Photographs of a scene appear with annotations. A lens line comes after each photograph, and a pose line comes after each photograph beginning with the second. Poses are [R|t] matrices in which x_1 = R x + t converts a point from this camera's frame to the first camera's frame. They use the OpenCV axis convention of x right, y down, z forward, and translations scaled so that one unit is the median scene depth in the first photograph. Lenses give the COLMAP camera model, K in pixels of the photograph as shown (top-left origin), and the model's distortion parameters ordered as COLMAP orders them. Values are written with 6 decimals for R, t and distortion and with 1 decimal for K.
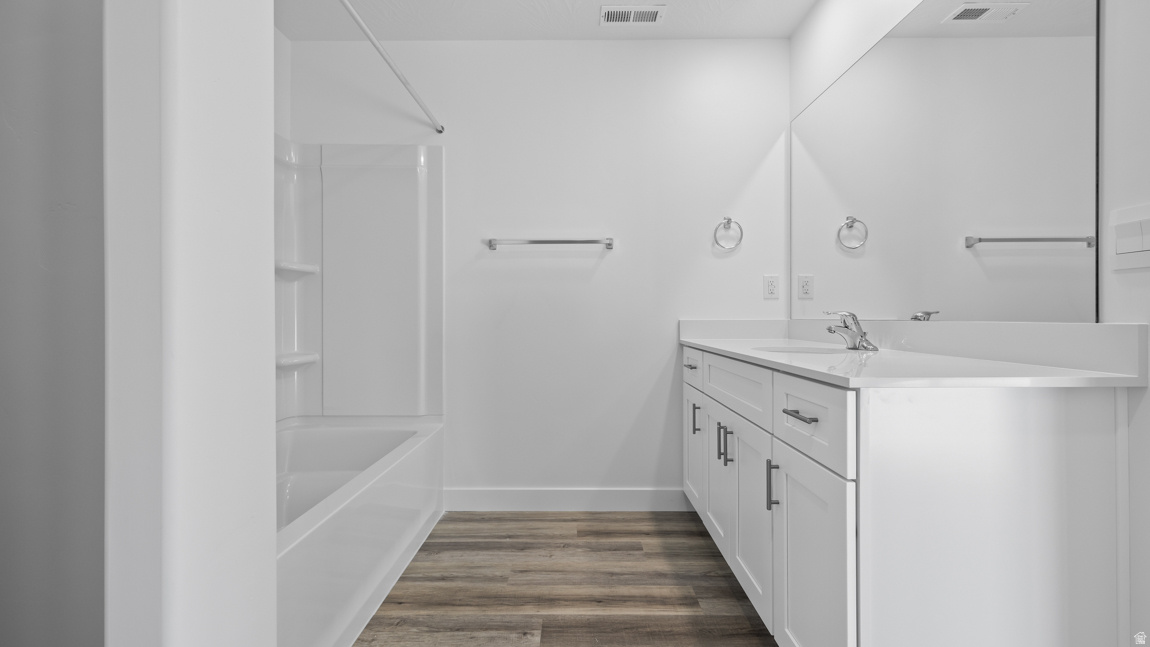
lens RADIAL K [[490.4, 0, 574.3], [0, 490.4, 319.7], [0, 0, 1]] dist [0.001833, 0.000422]
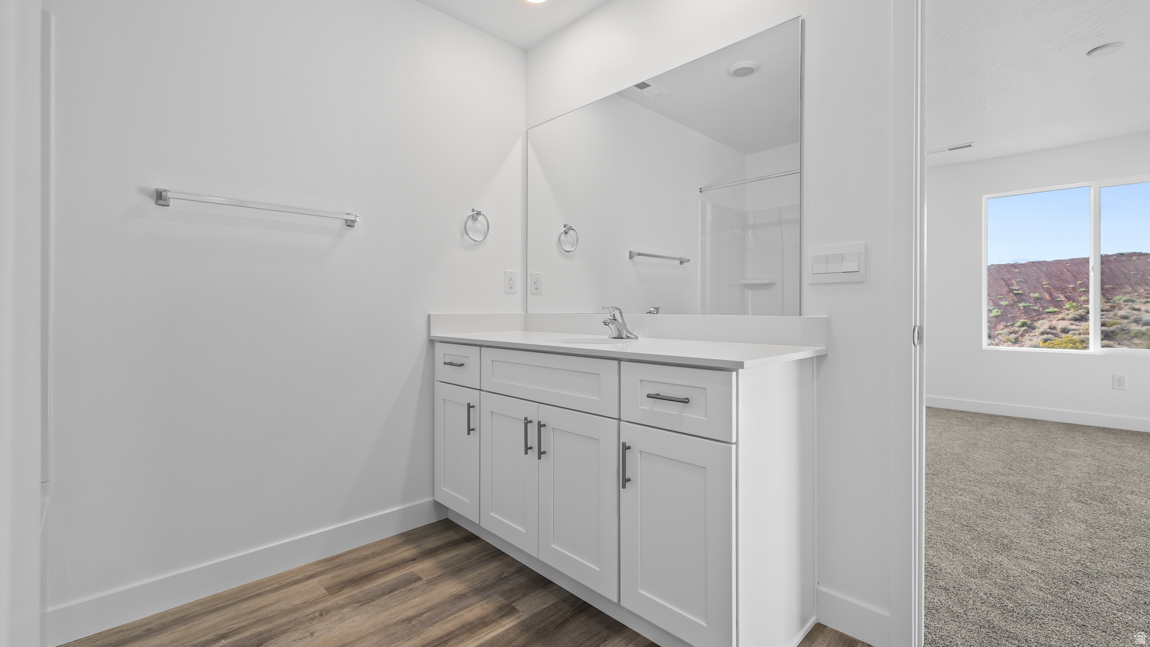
lens RADIAL K [[493.7, 0, 572.8], [0, 493.7, 309.9], [0, 0, 1]] dist [0.001497, 0.000411]
pose [[0.707154, 0.002111, 0.707057, -0.271696], [0.000882, 0.999992, -0.003868, -0.003262], [-0.707059, 0.003359, 0.707146, 0.177342]]
